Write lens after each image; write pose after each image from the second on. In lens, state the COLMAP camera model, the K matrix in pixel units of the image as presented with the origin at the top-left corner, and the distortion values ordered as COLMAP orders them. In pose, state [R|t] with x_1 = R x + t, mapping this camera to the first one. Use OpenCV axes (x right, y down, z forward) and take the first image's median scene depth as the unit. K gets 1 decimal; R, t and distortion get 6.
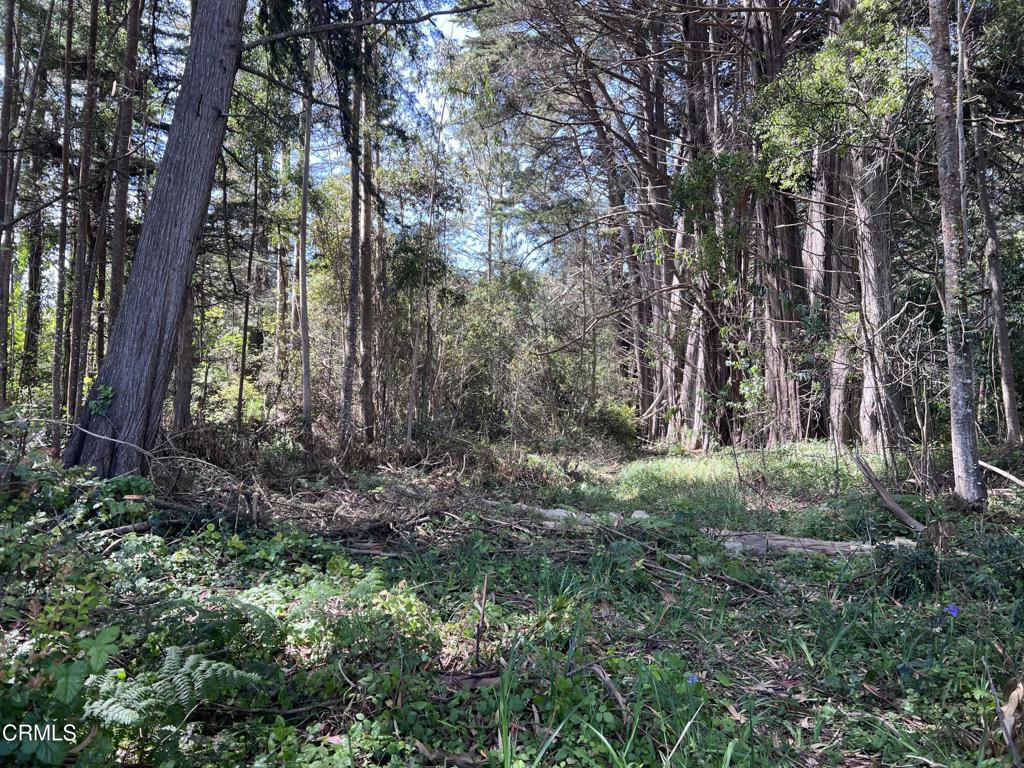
lens RADIAL K [[796.1, 0, 507.6], [0, 796.1, 382.2], [0, 0, 1]] dist [0.062777, -0.012789]
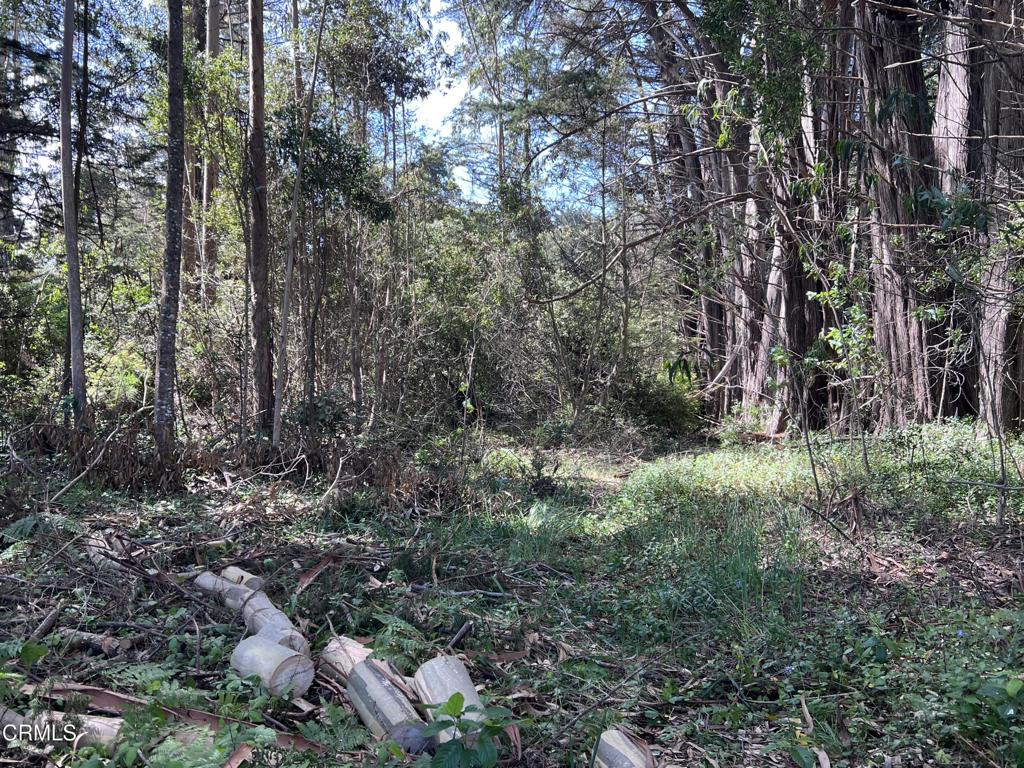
lens RADIAL K [[870.4, 0, 517.3], [0, 870.4, 386.2], [0, 0, 1]] dist [0.013194, 0.015718]
pose [[0.995778, -0.017778, -0.090054, 0.089256], [0.020856, 0.999226, 0.033352, 0.013982], [0.089391, -0.035089, 0.995378, 0.246920]]
